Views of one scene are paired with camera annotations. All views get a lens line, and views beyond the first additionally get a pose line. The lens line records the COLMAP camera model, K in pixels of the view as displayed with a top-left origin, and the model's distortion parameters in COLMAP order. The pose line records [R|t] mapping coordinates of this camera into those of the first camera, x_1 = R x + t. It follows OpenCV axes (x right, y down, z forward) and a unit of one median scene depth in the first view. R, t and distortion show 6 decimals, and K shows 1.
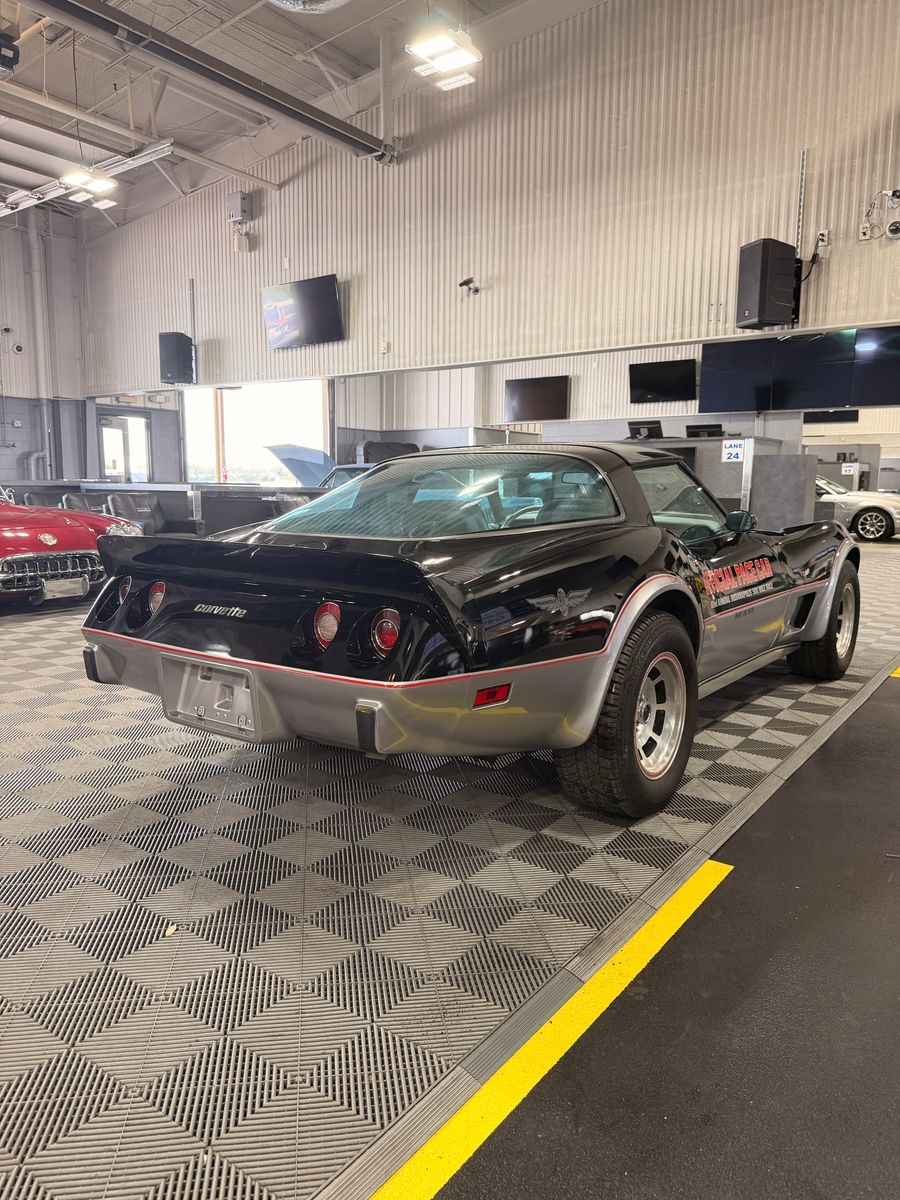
lens RADIAL K [[829.6, 0, 450.0], [0, 829.6, 600.0], [0, 0, 1]] dist [0.003767, 0.003309]
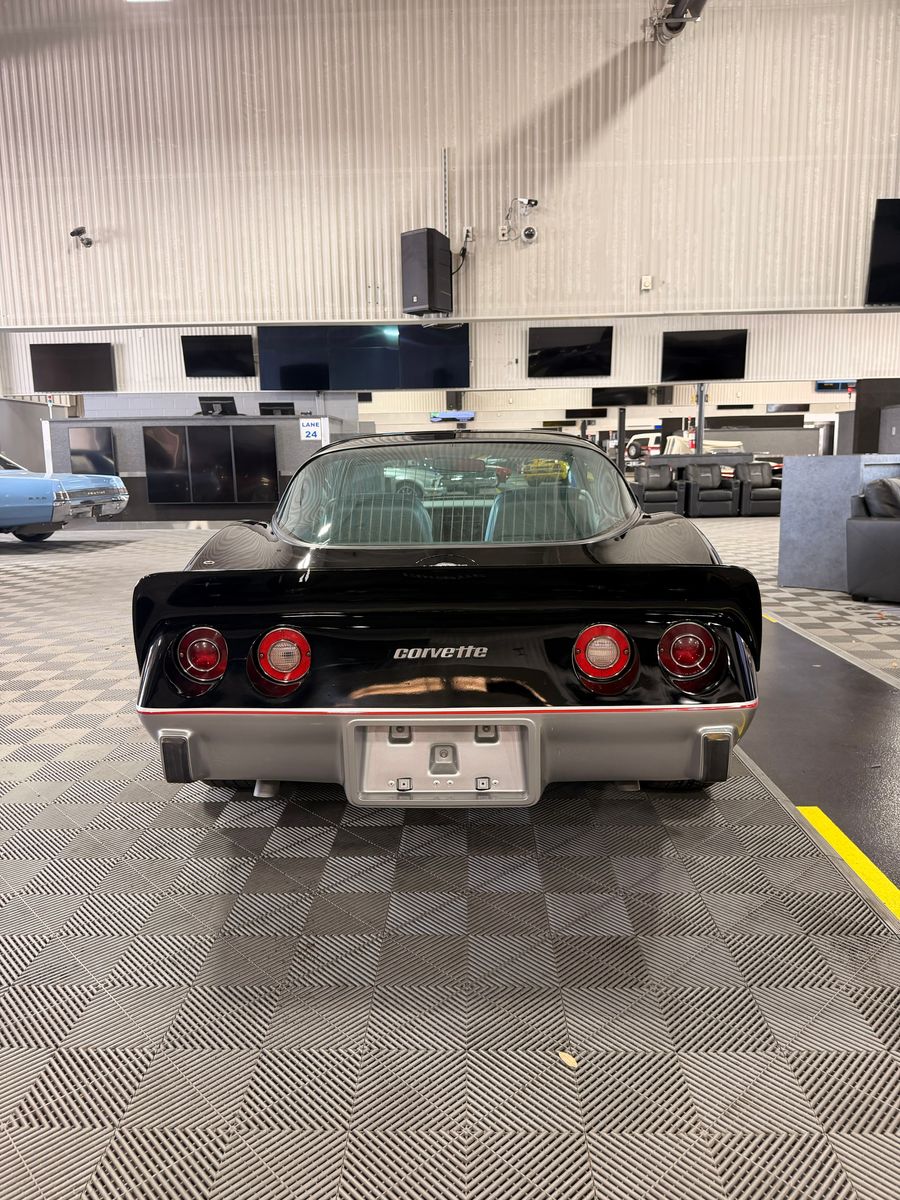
lens RADIAL K [[849.0, 0, 450.0], [0, 849.0, 600.0], [0, 0, 1]] dist [0.002401, 0.004290]
pose [[0.862953, -0.090232, 0.497163, -0.126118], [0.079070, 0.995919, 0.043507, -0.010140], [-0.499060, 0.001766, 0.866566, 0.045402]]
